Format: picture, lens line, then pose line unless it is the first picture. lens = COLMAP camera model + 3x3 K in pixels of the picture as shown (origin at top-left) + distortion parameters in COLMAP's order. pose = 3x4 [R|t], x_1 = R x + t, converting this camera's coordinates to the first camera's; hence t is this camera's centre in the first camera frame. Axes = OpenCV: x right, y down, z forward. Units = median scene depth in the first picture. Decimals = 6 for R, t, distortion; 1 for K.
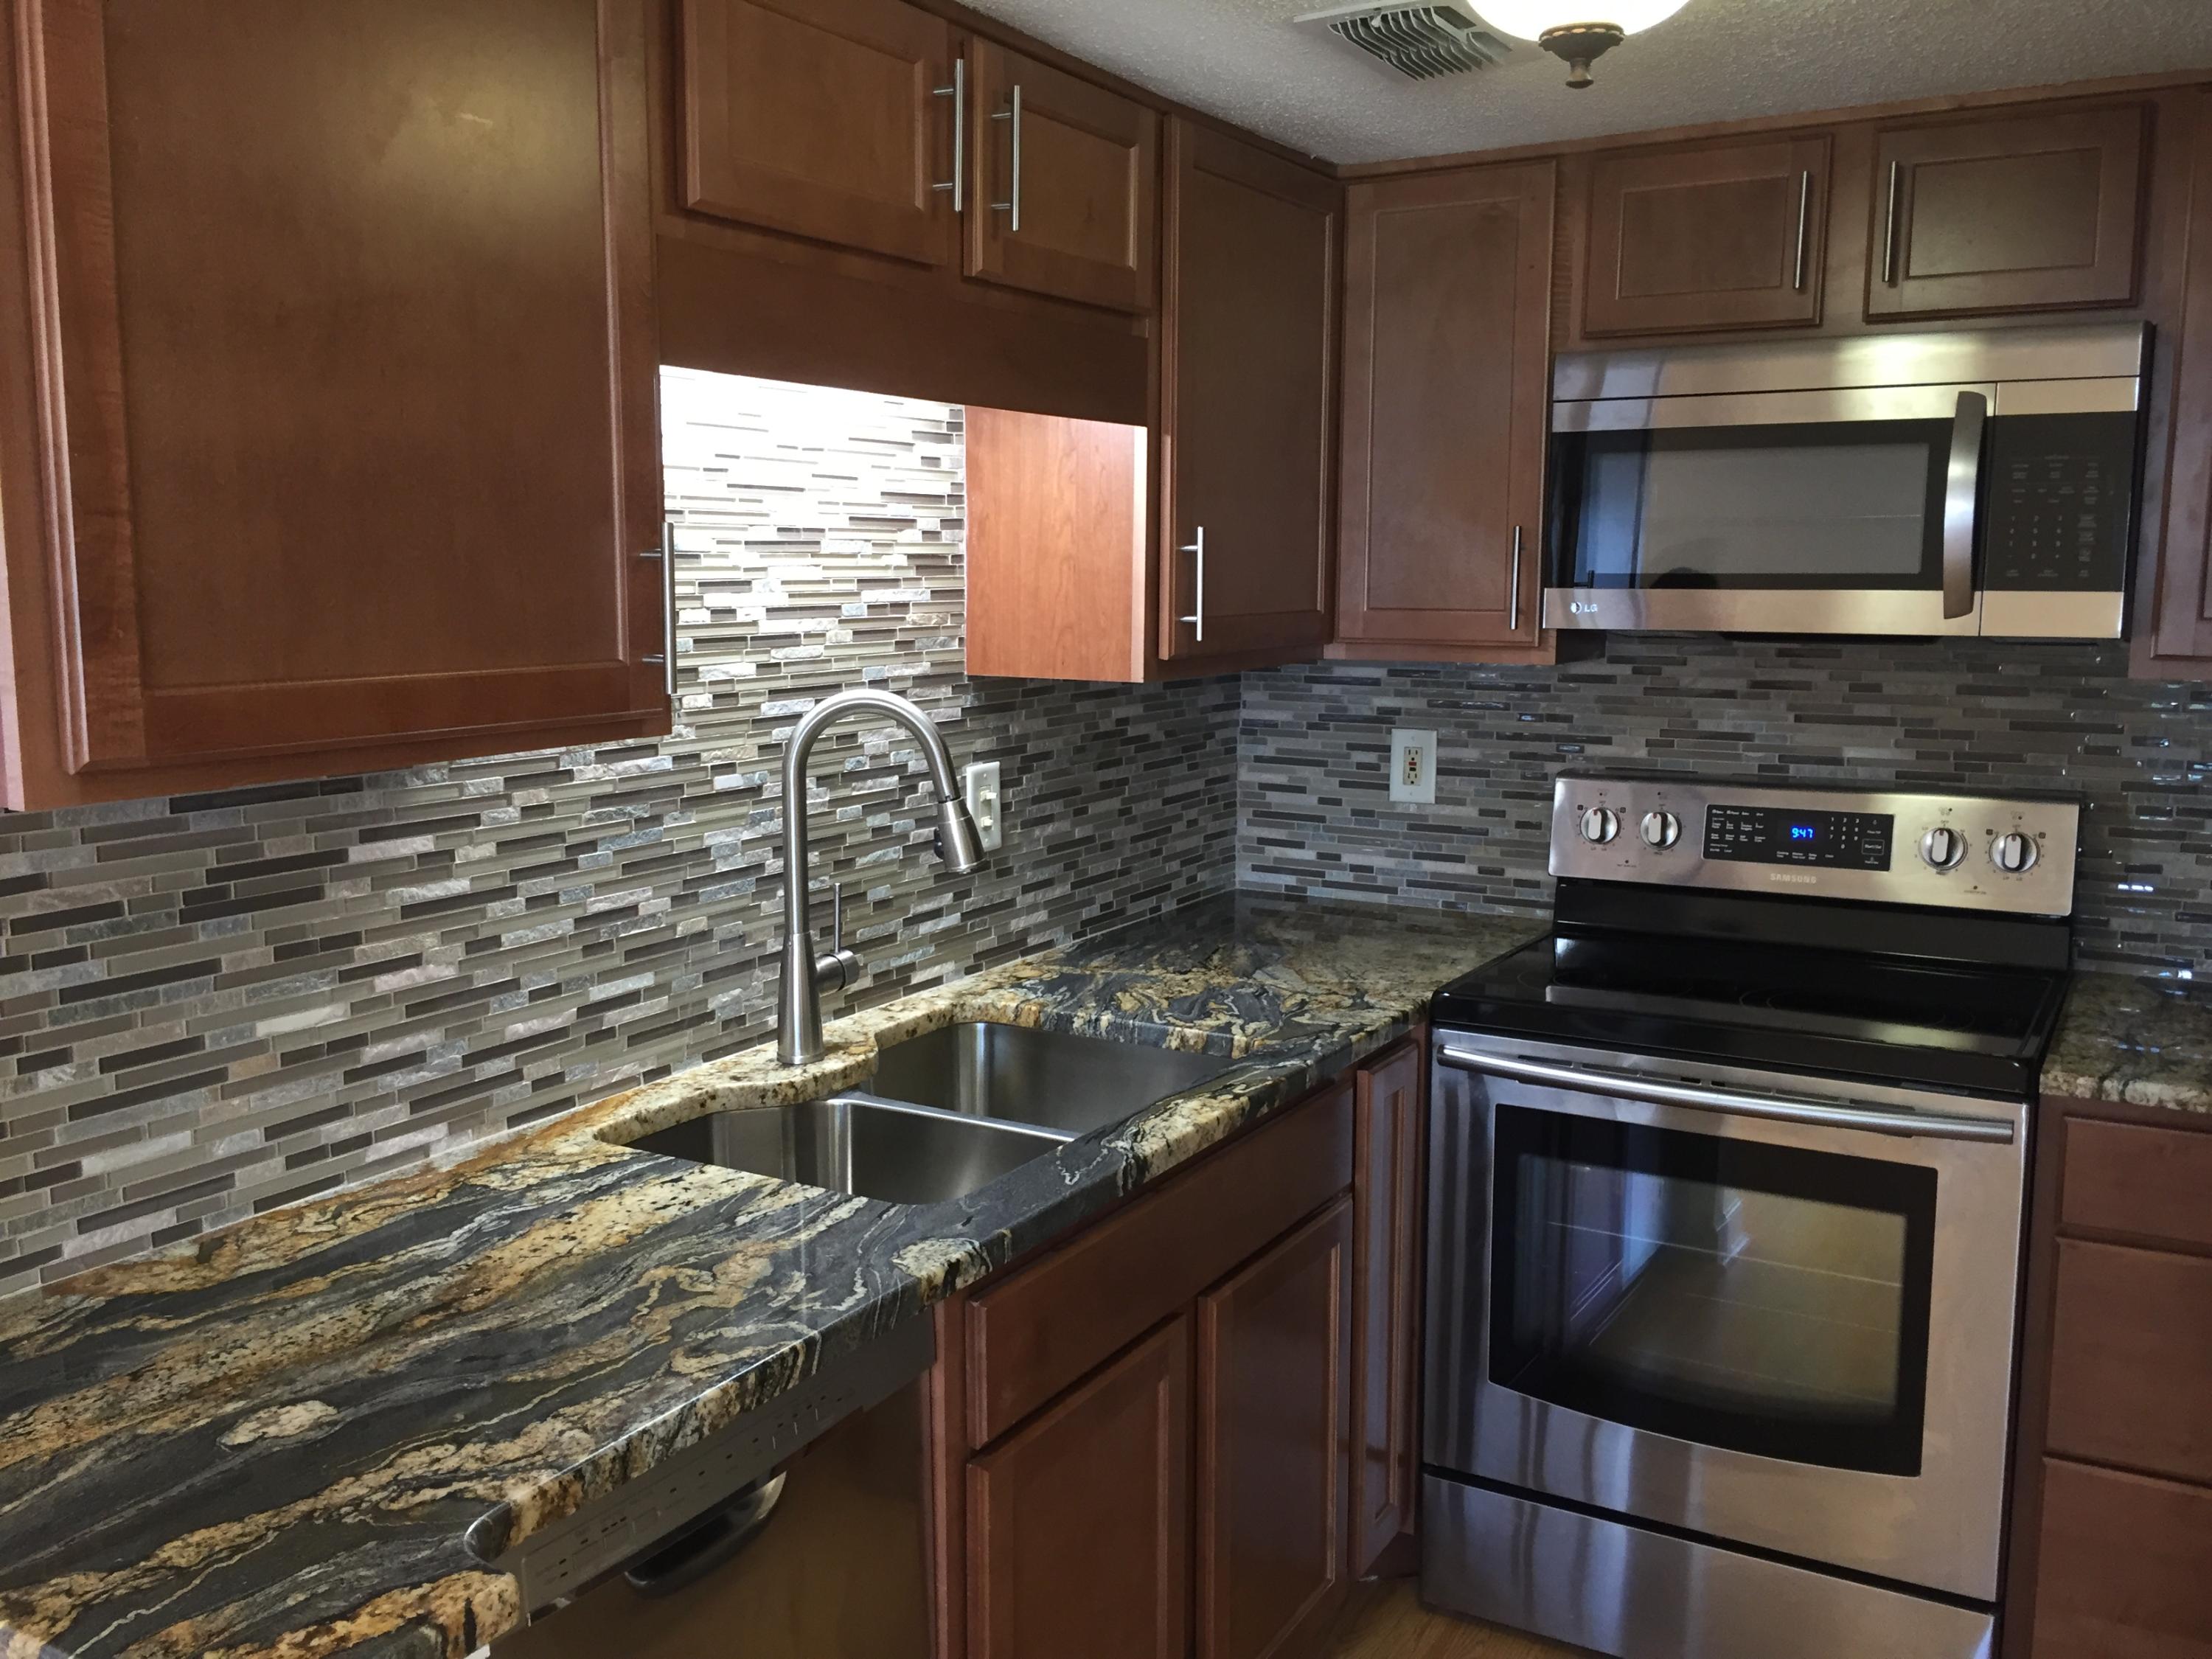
lens RADIAL K [[1928.4, 0, 1087.8], [0, 1928.4, 834.7], [0, 0, 1]] dist [0.084454, -0.110079]
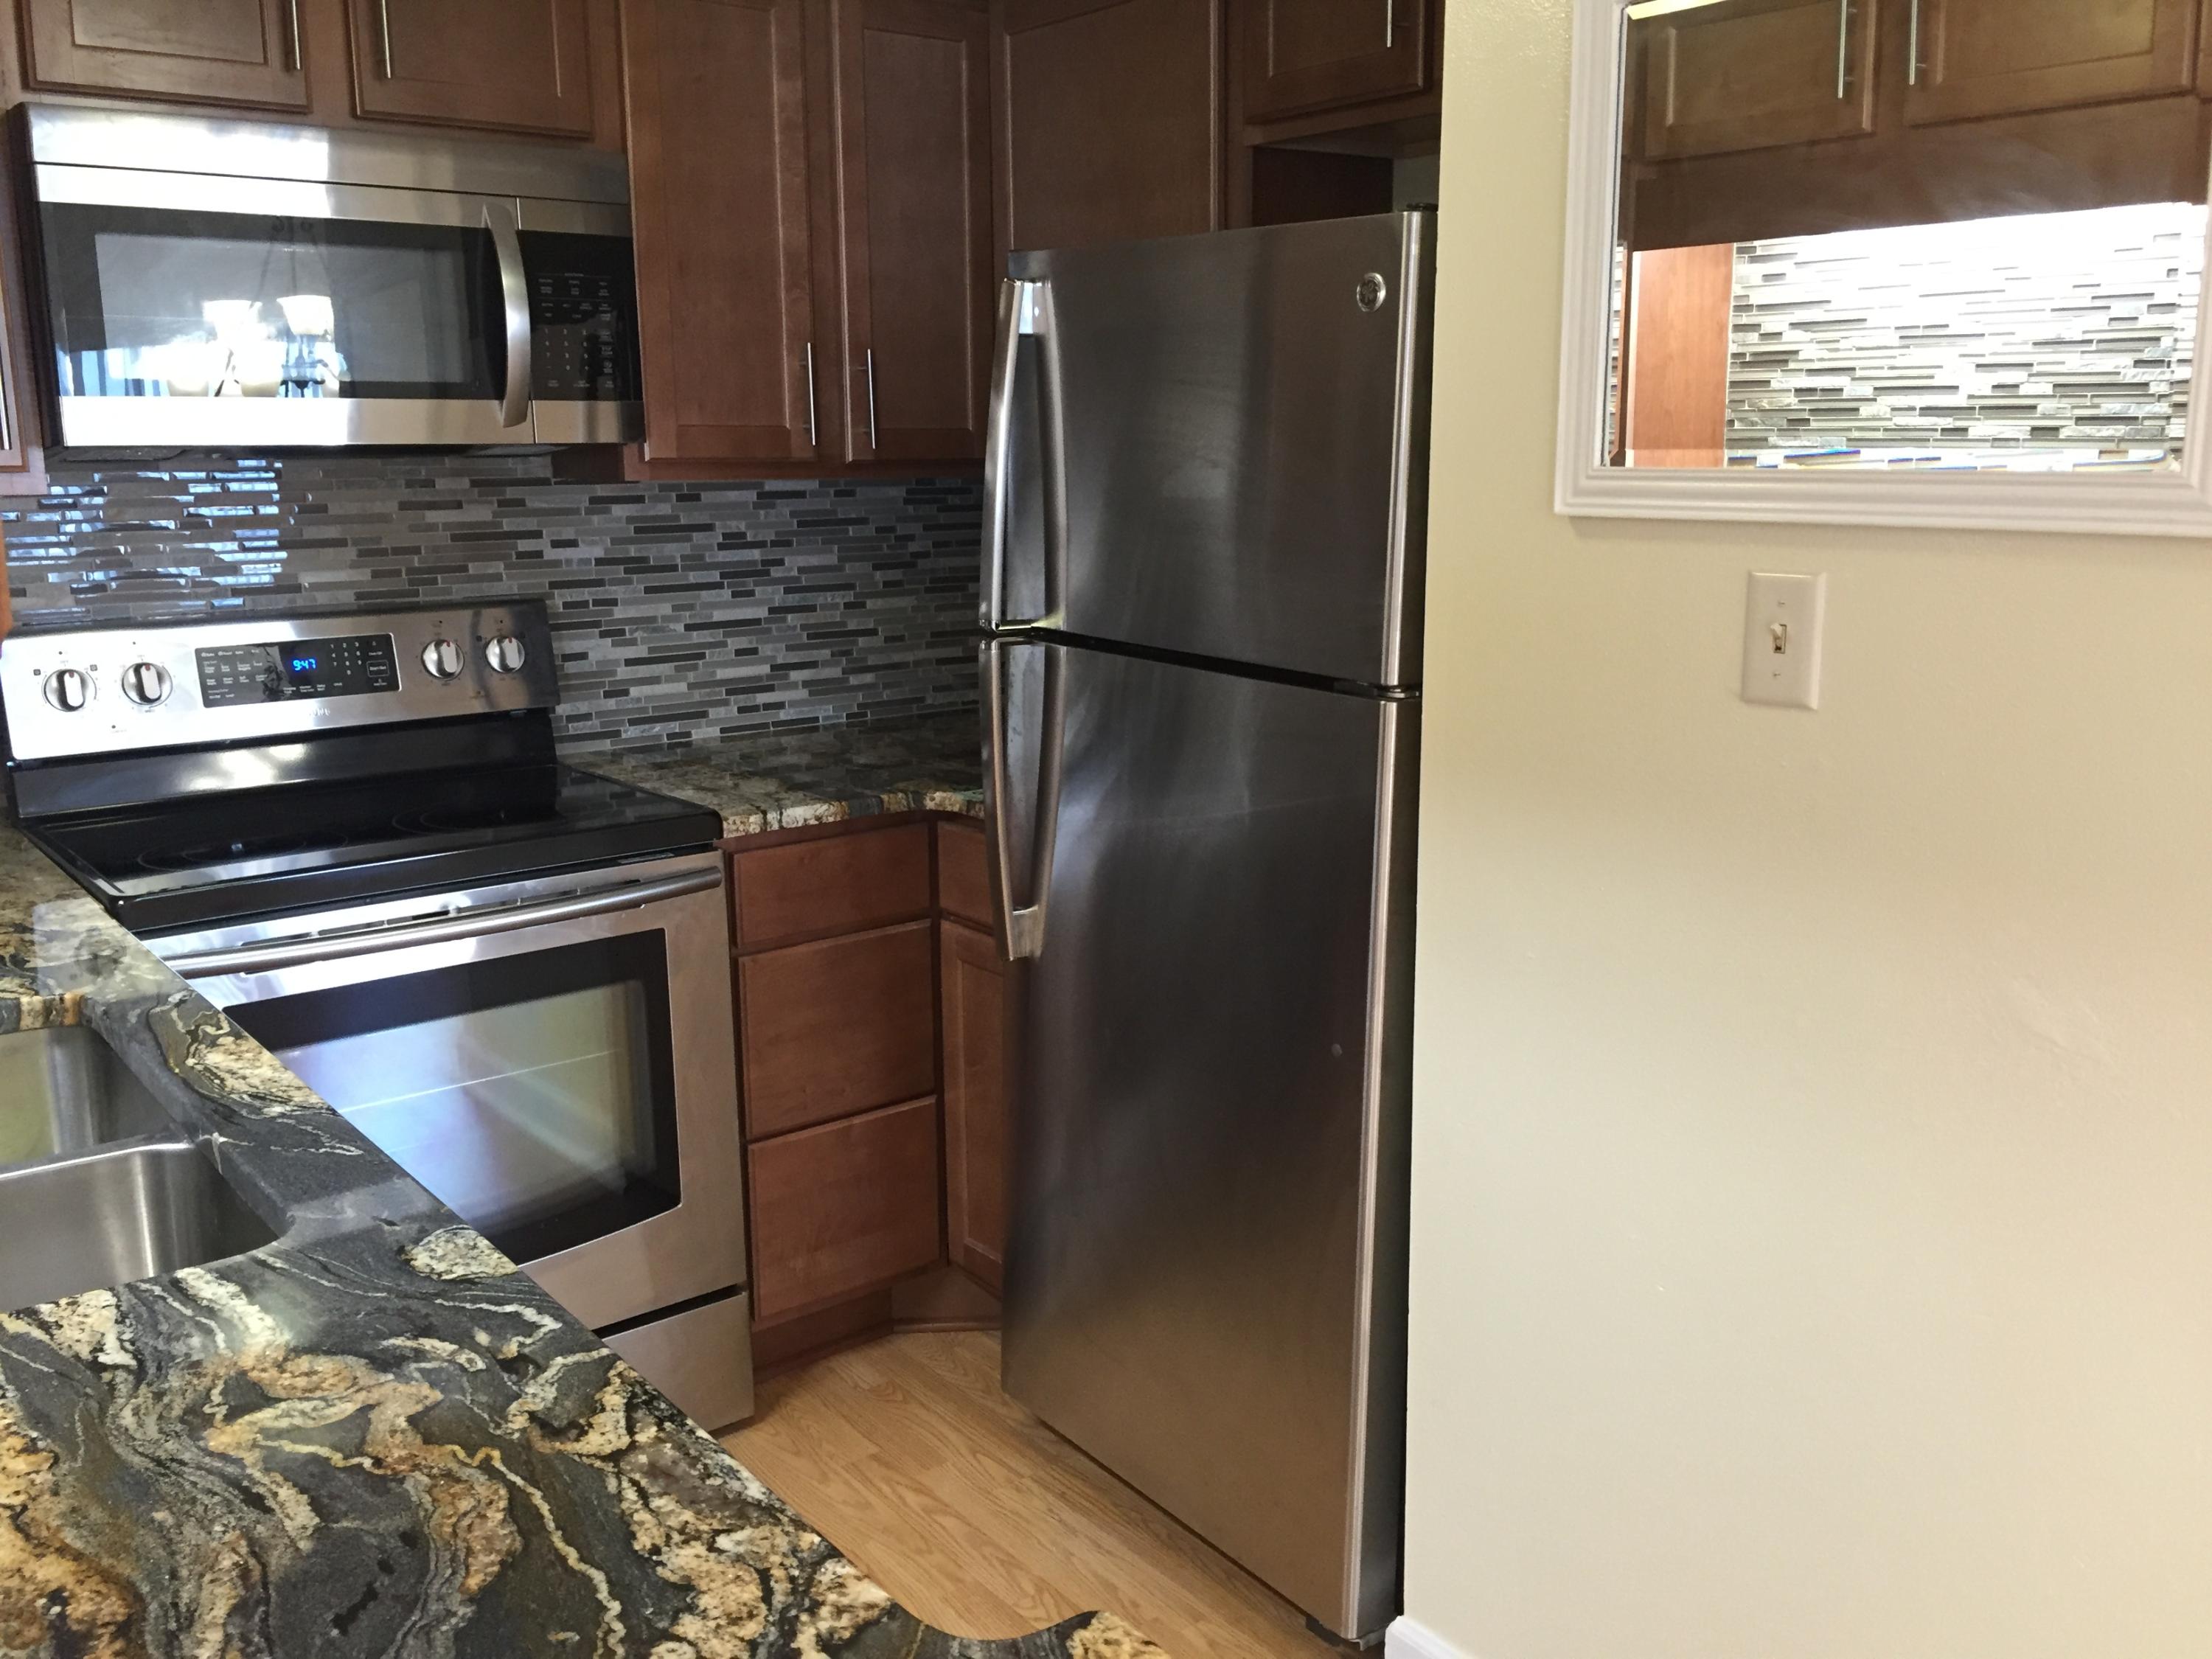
lens RADIAL K [[1928.4, 0, 1122.0], [0, 1928.4, 819.5], [0, 0, 1]] dist [0.084454, -0.110079]
pose [[0.364579, -0.190478, 0.911483, -0.391808], [0.141834, 0.978792, 0.147813, -0.011889], [-0.920307, 0.075390, 0.383863, 0.291295]]
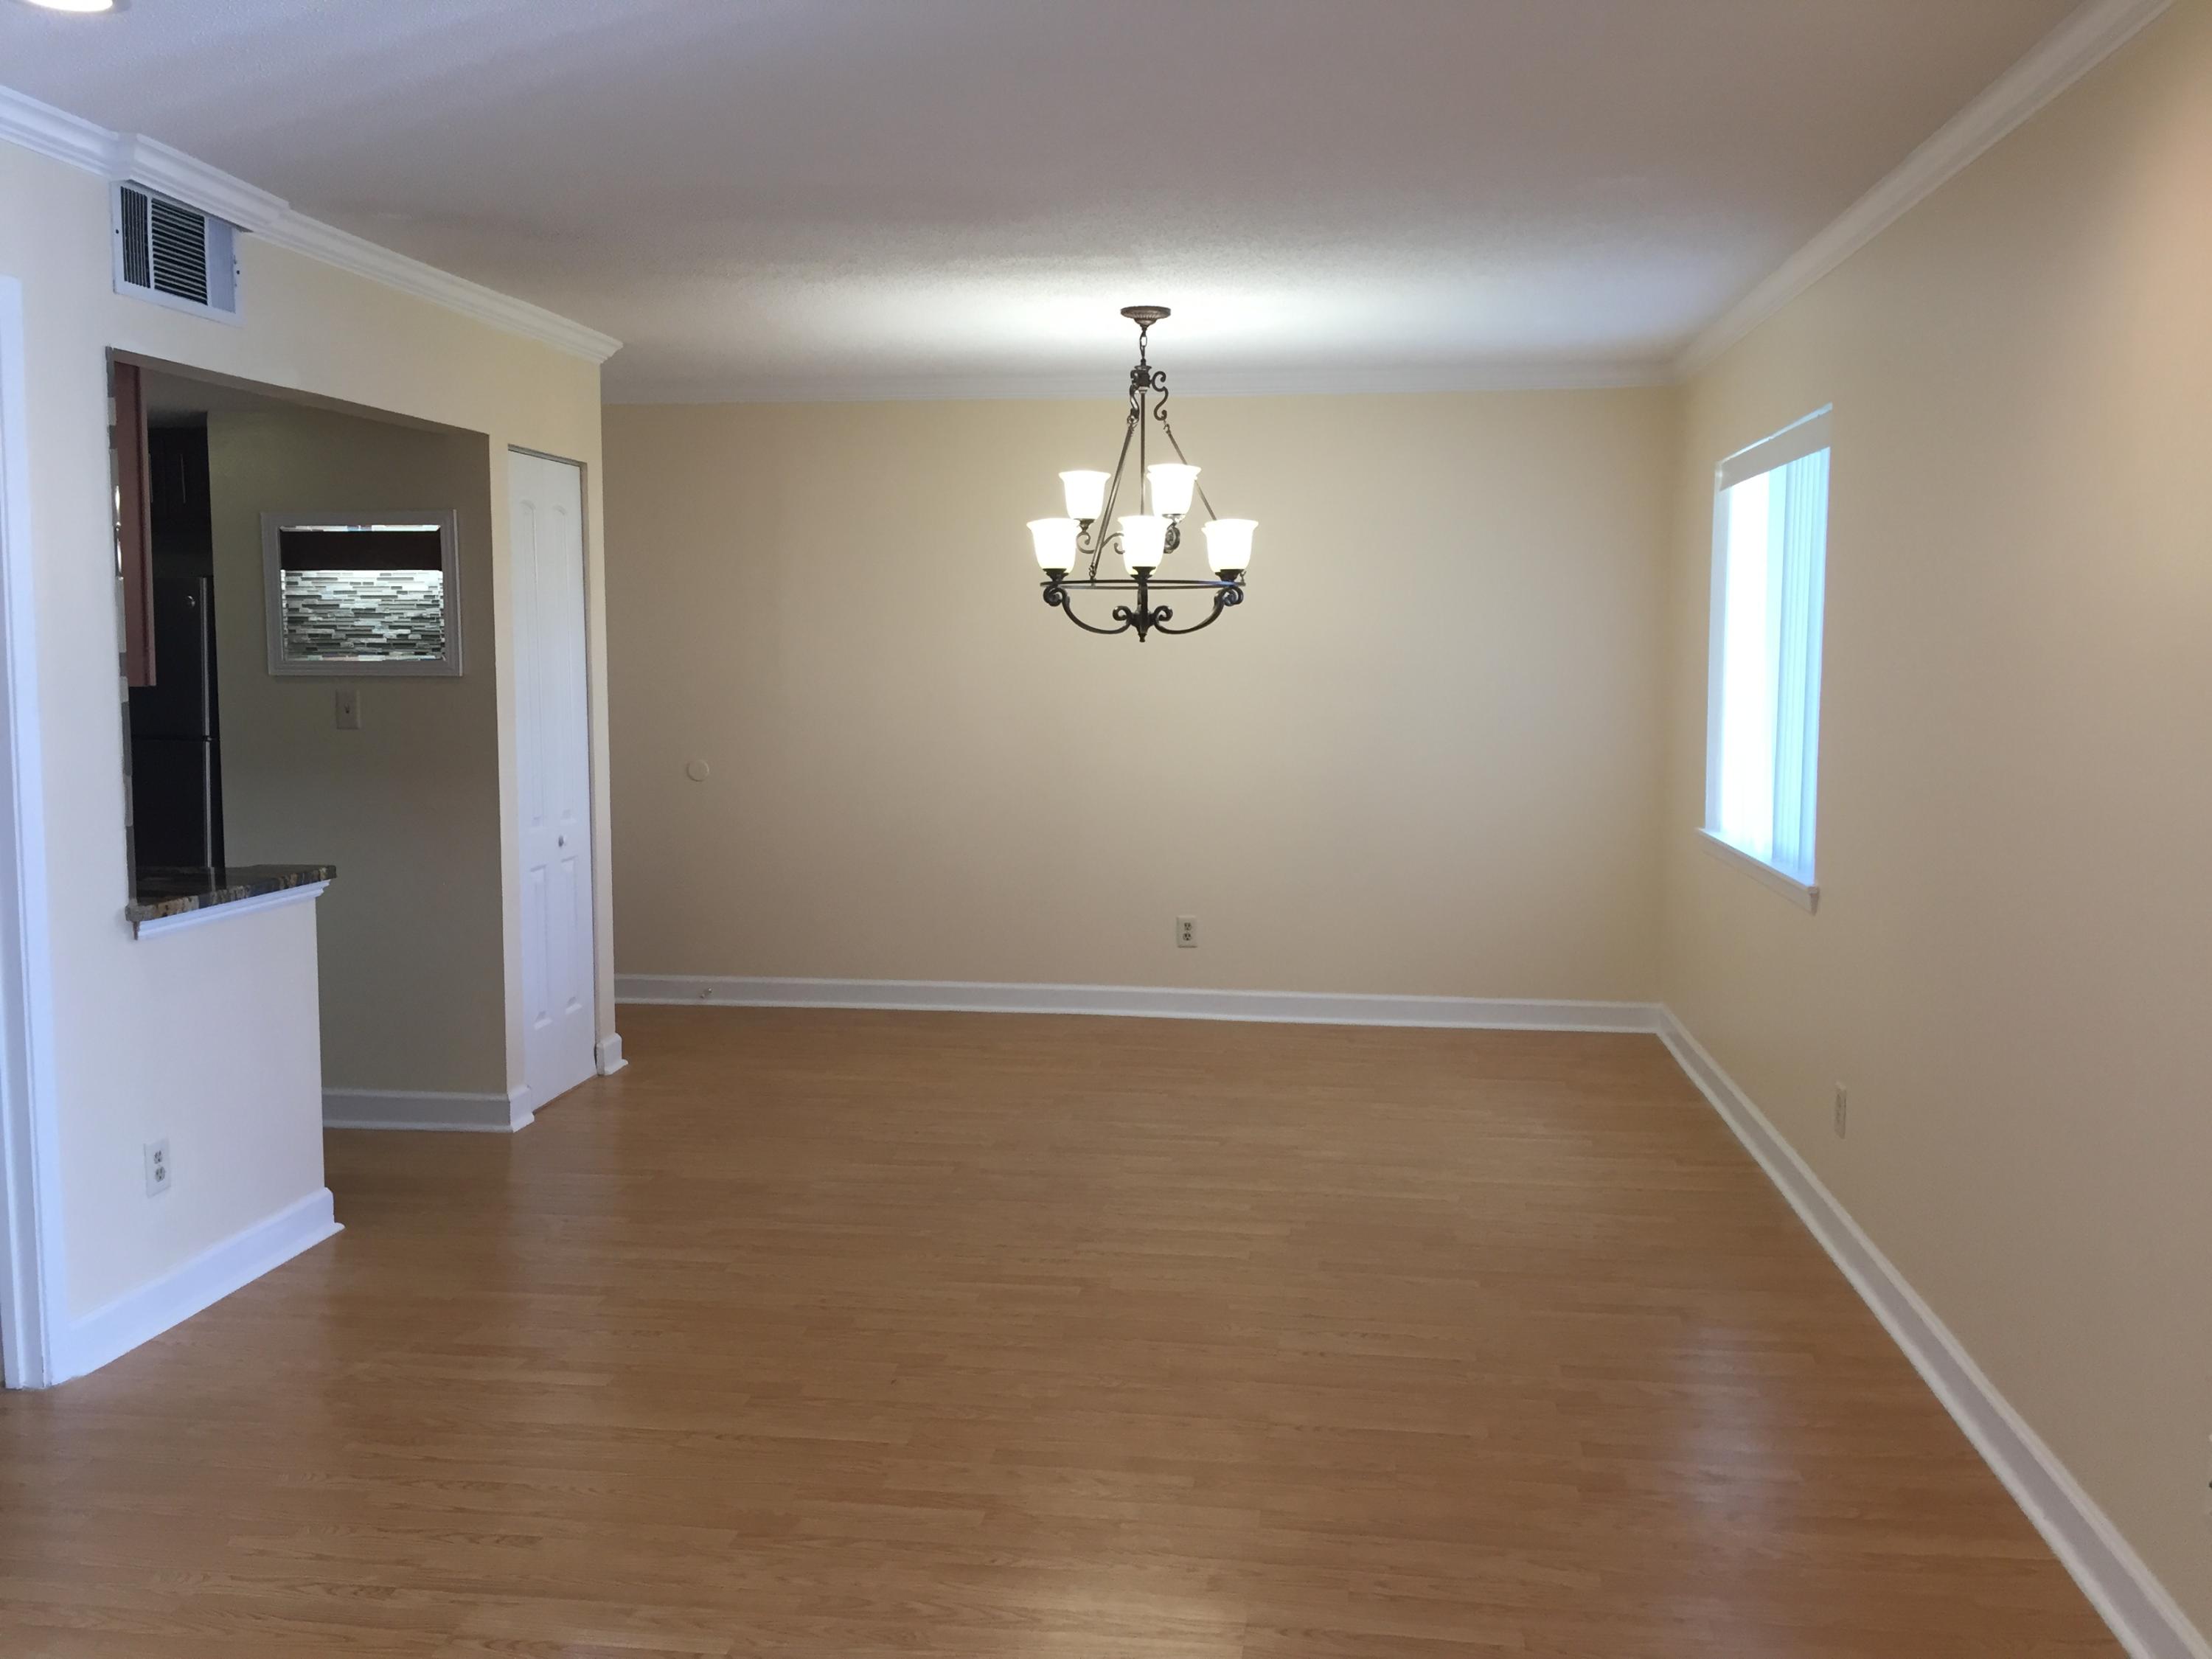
lens RADIAL K [[1928.4, 0, 1109.4], [0, 1928.4, 807.2], [0, 0, 1]] dist [0.084454, -0.110079]
pose [[-0.381839, -0.077624, 0.920963, -1.978409], [0.124001, 0.983155, 0.134277, -0.024814], [-0.915873, 0.165473, -0.365782, 0.363374]]
